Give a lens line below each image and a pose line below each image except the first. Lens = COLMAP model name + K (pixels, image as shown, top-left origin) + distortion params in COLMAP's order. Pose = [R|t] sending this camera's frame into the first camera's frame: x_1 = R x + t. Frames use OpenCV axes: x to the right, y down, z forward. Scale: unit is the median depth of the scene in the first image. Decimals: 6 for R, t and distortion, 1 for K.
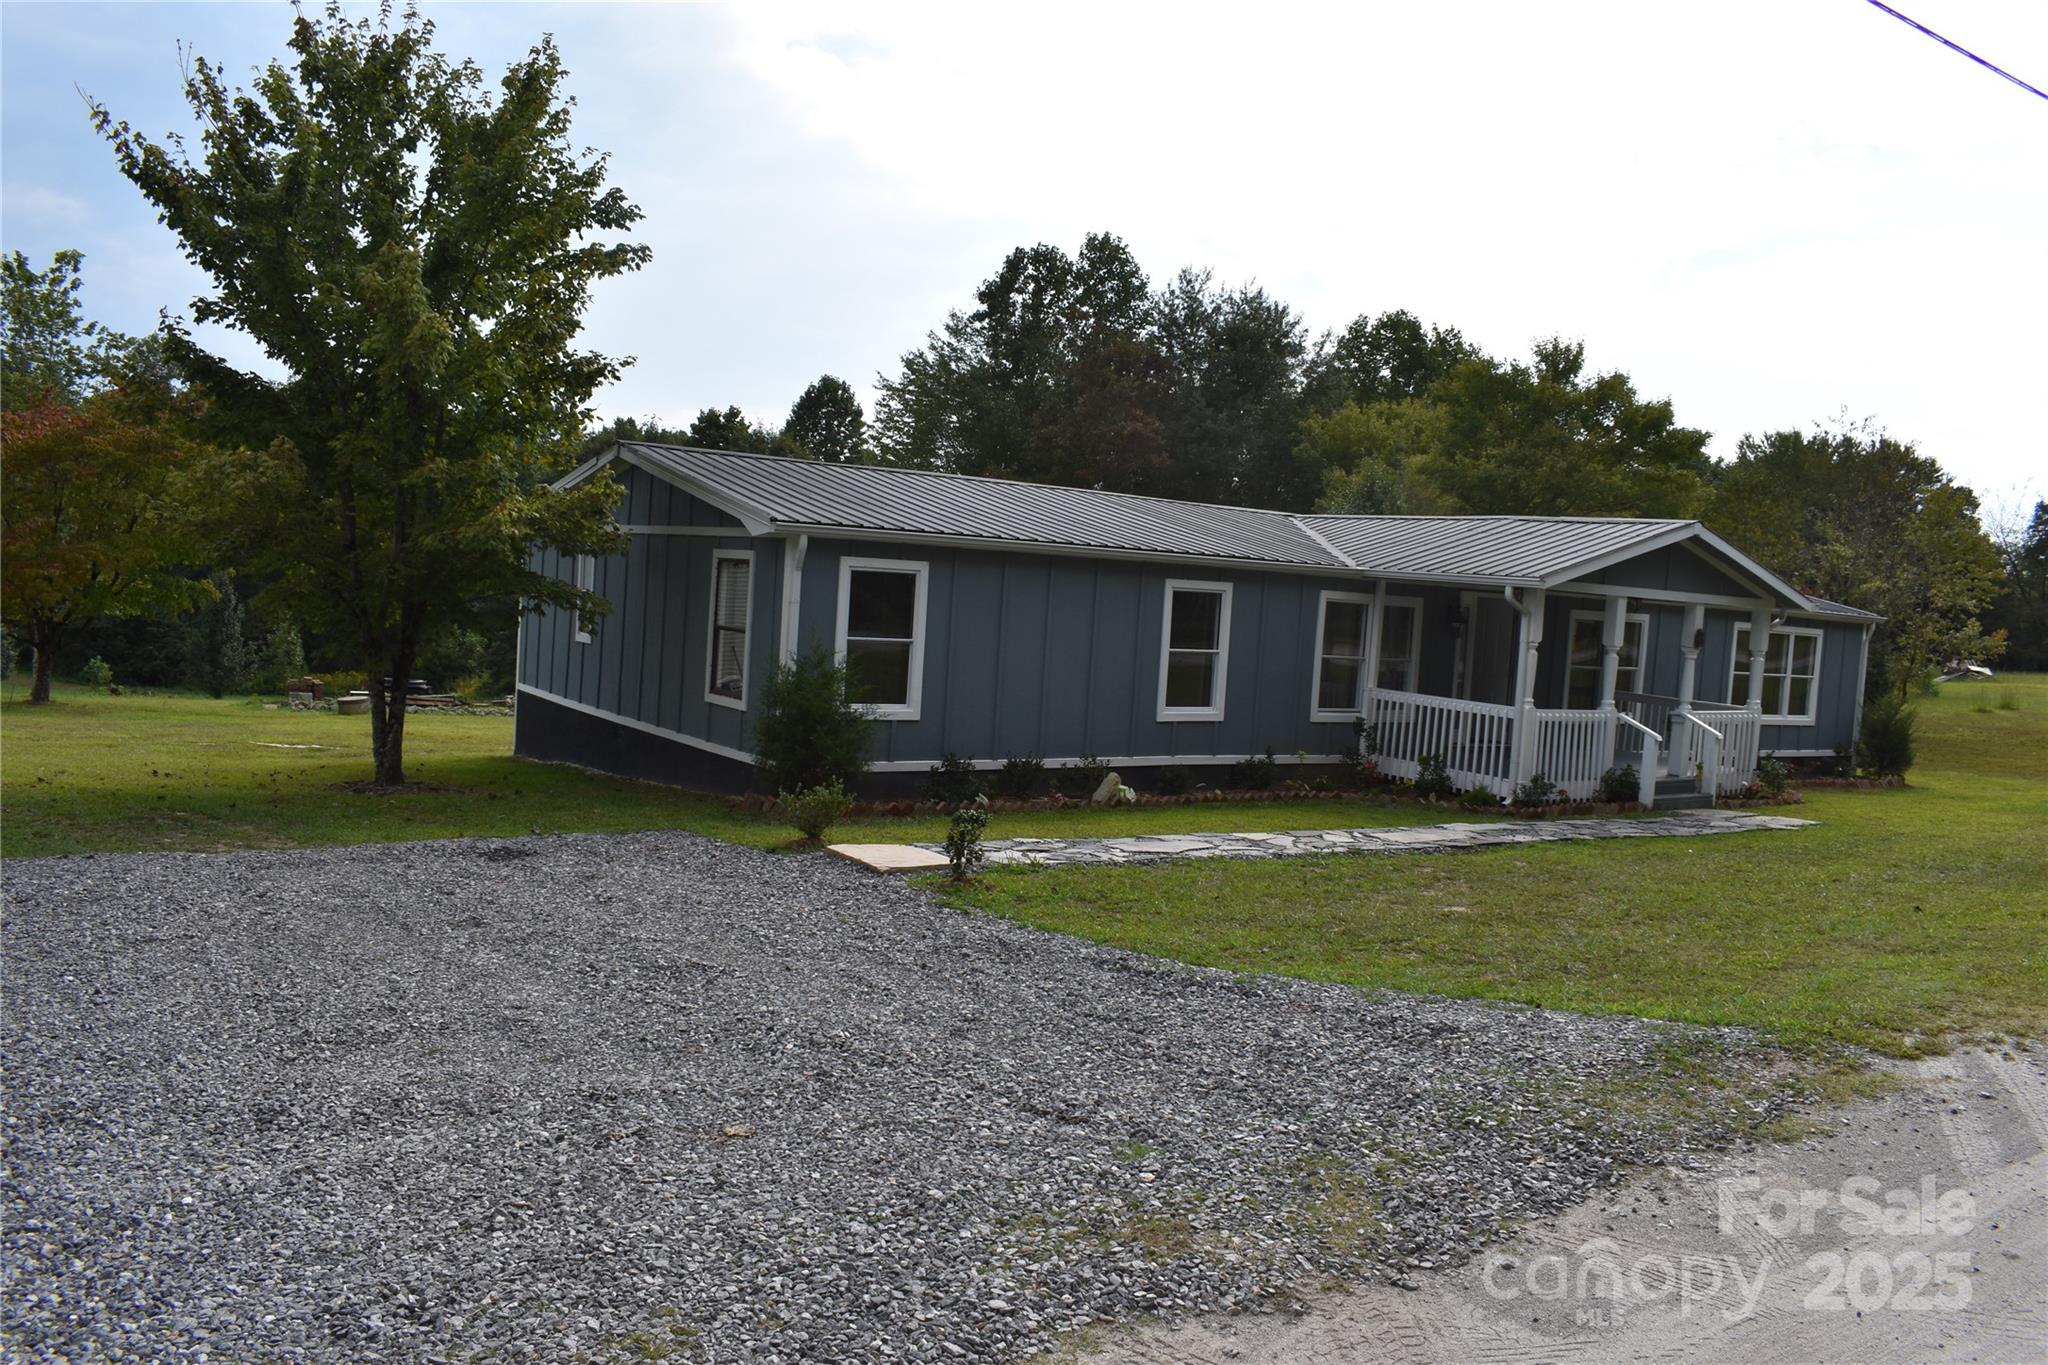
lens RADIAL K [[1581.9, 0, 1024.0], [0, 1581.9, 682.5], [0, 0, 1]] dist [-0.092556, 0.001376]
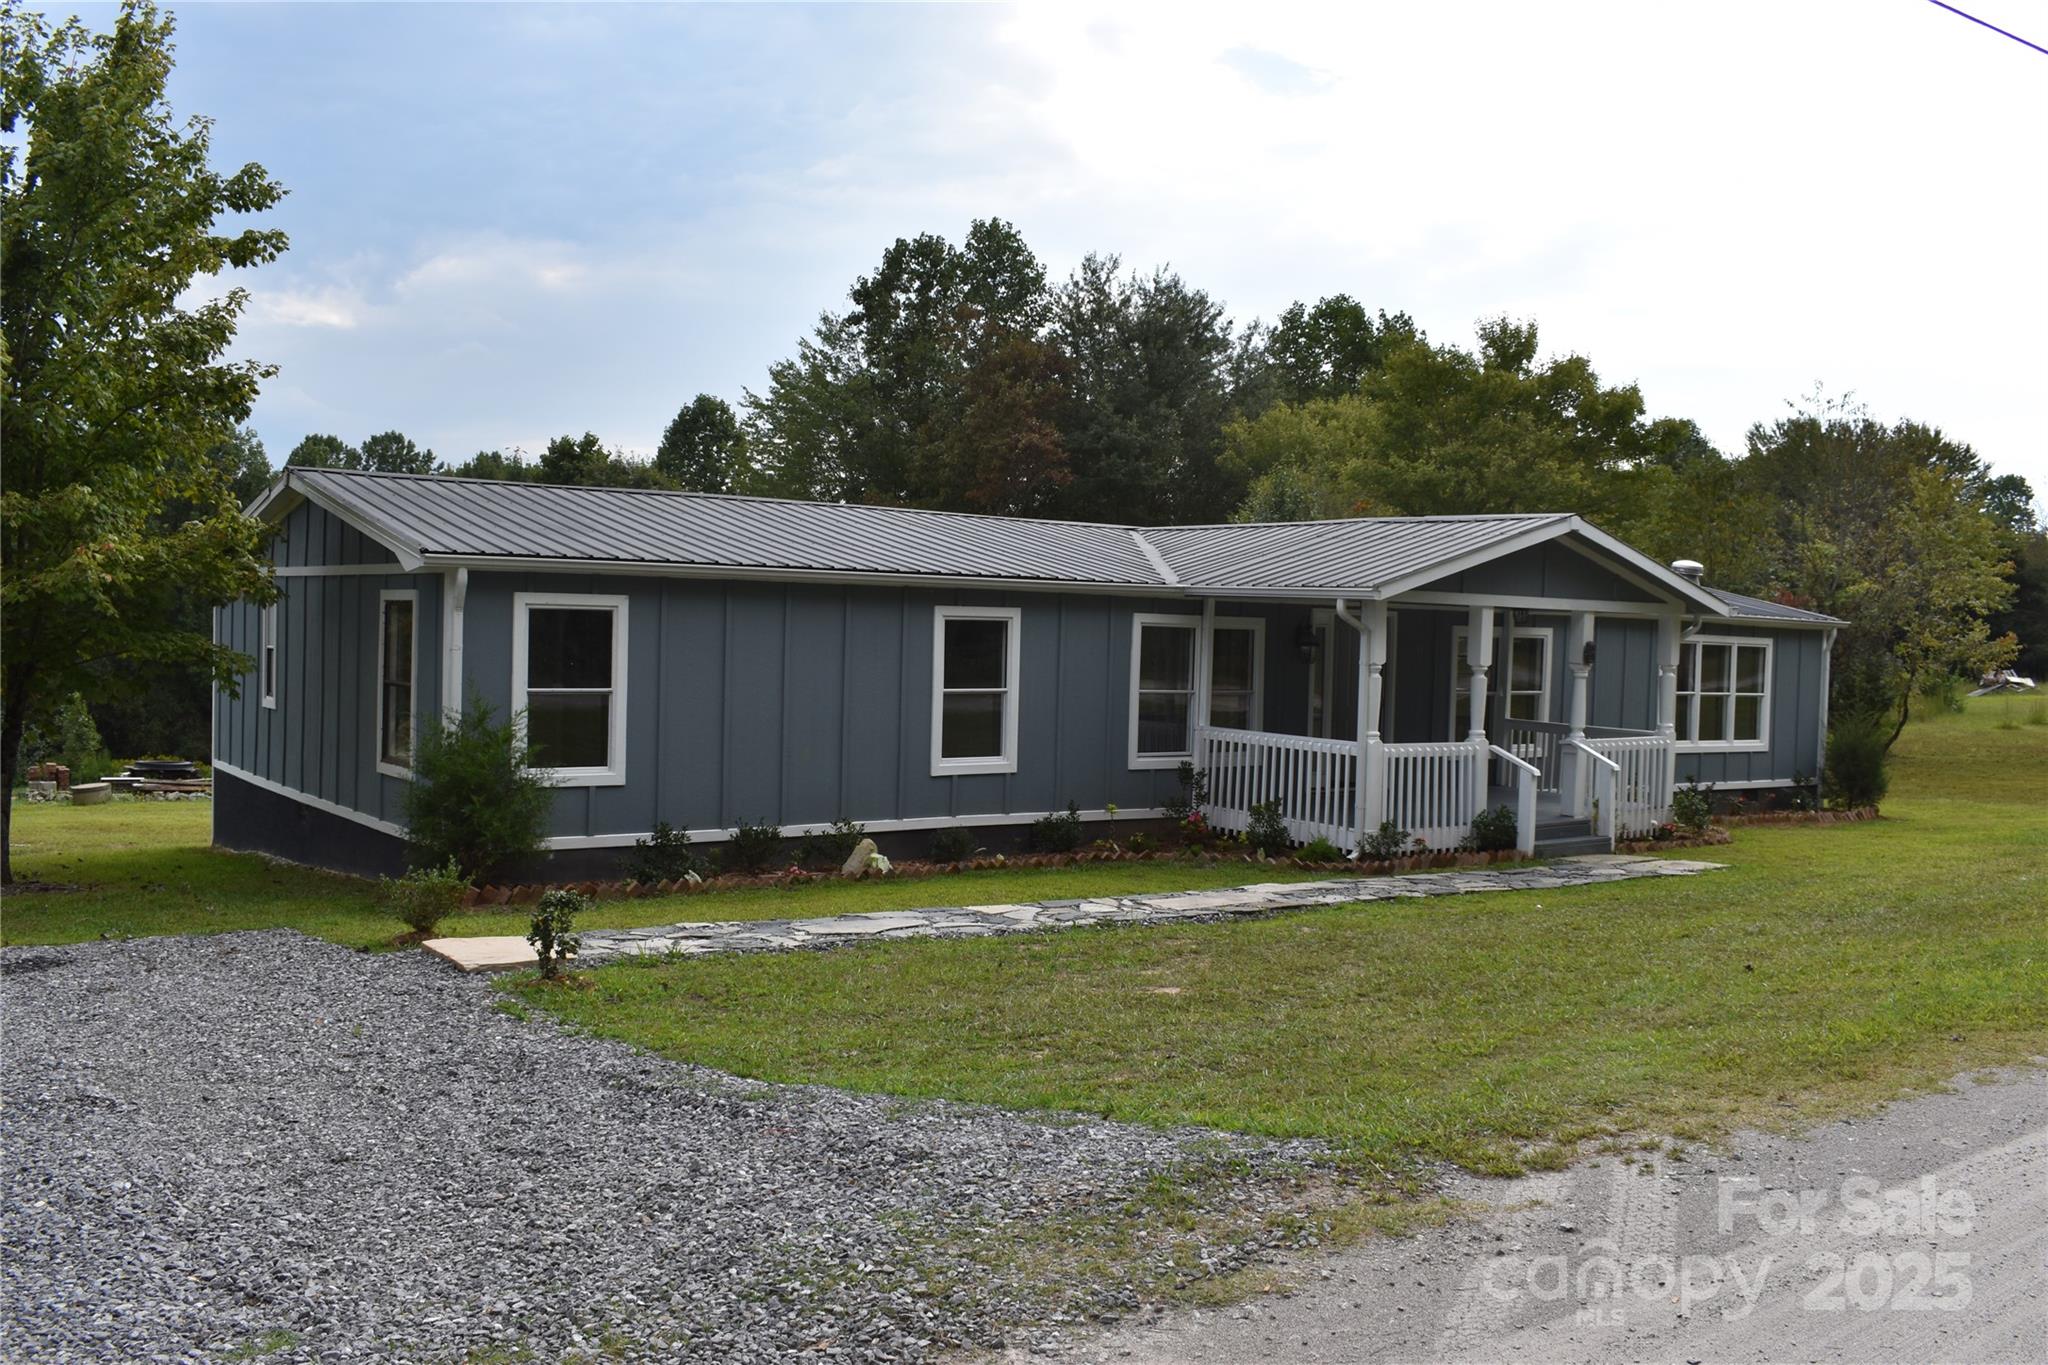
lens RADIAL K [[1811.8, 0, 1024.0], [0, 1811.8, 682.5], [0, 0, 1]] dist [-0.072670, -0.016615]
pose [[0.998807, -0.037545, 0.031223, 0.094970], [0.038499, 0.998792, -0.030537, 0.005659], [-0.030039, 0.031703, 0.999046, 0.032530]]
